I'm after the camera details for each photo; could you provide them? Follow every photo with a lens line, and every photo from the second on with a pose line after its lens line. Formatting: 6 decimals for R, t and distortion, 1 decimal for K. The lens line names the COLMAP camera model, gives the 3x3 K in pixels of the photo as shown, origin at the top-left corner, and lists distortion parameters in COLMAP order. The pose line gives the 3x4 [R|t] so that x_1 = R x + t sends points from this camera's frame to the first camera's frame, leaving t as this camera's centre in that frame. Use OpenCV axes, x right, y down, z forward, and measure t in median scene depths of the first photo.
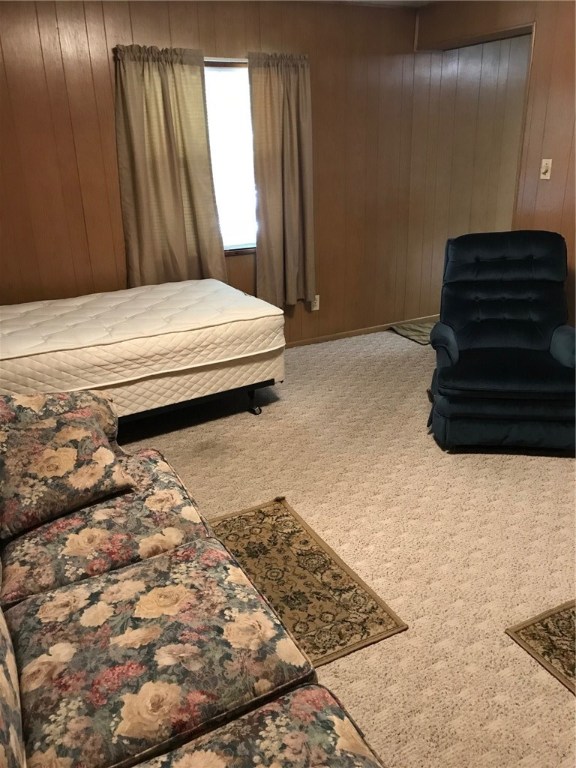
lens RADIAL K [[642.3, 0, 288.7], [0, 642.3, 383.7], [0, 0, 1]] dist [0.019987, 0.005253]
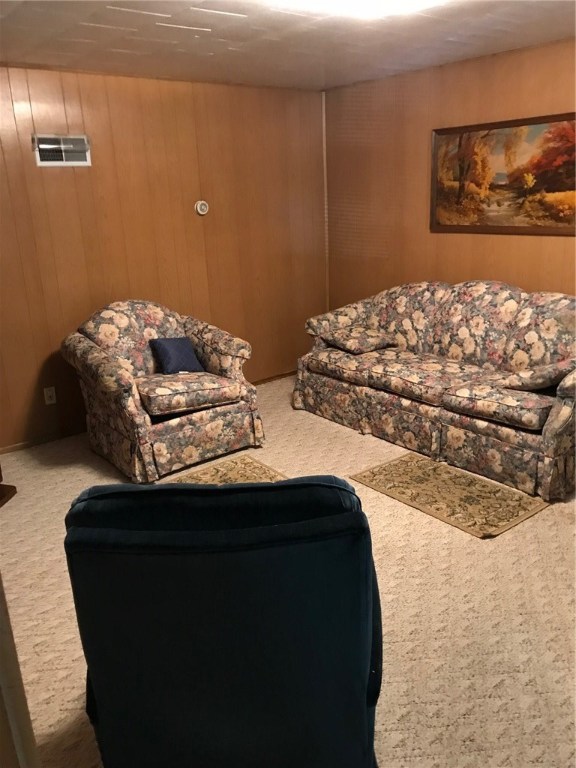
lens RADIAL K [[642.3, 0, 288.1], [0, 642.3, 384.0], [0, 0, 1]] dist [0.019987, 0.005253]
pose [[-0.977875, 0.136524, -0.158501, 0.514241], [0.010362, 0.788362, 0.615124, -0.783596], [0.208935, 0.599872, -0.772334, 1.882739]]
